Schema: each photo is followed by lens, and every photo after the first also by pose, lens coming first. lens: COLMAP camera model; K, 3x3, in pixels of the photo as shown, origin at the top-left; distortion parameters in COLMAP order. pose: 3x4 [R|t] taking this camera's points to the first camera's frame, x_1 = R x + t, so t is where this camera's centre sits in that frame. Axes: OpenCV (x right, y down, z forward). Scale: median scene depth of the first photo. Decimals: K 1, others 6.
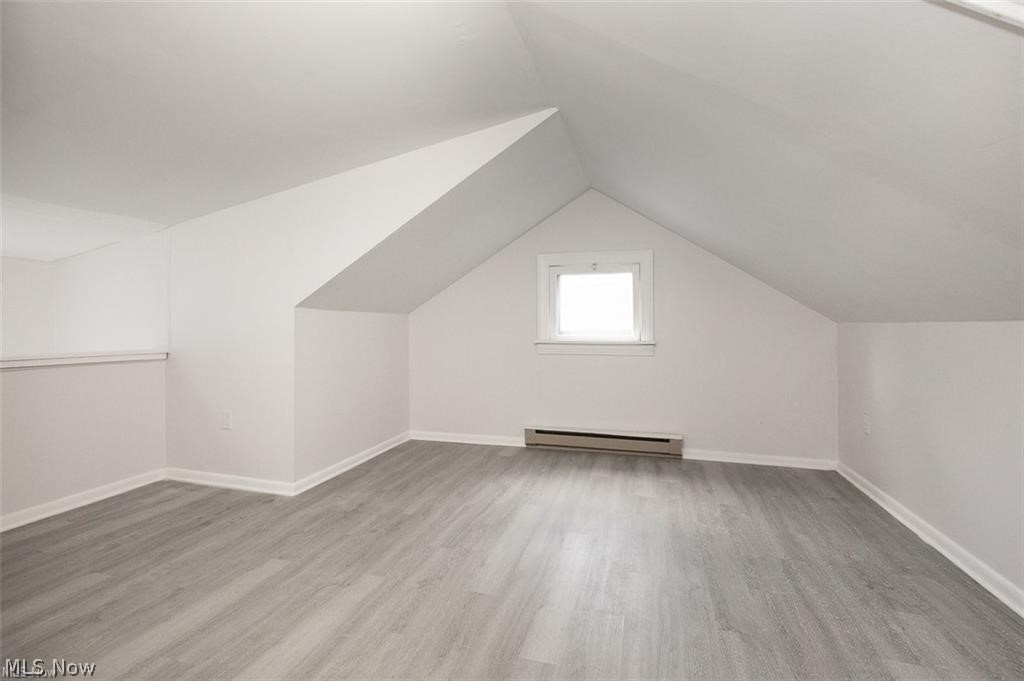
lens RADIAL K [[468.7, 0, 512.3], [0, 468.7, 319.4], [0, 0, 1]] dist [-0.001883, 0.000063]
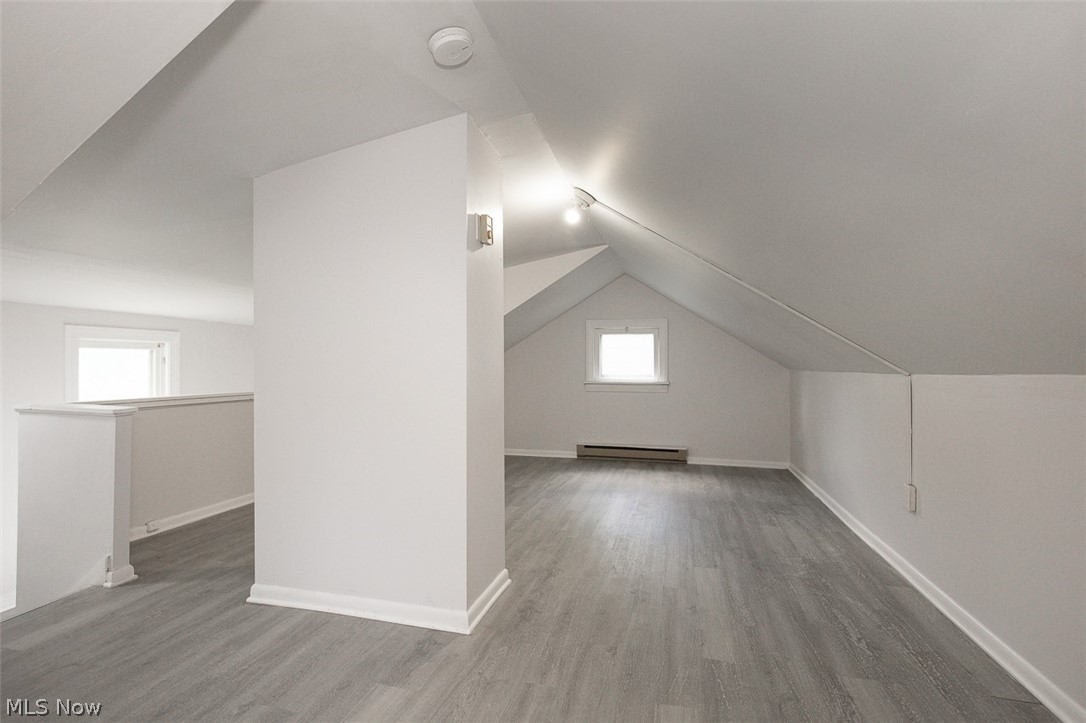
lens RADIAL K [[506.3, 0, 548.6], [0, 506.3, 369.2], [0, 0, 1]] dist [0.000558, 0.000148]
pose [[0.999406, 0.001142, 0.034445, -0.126536], [-0.001769, 0.999833, 0.018180, -0.022929], [-0.034418, -0.018230, 0.999241, -0.580643]]
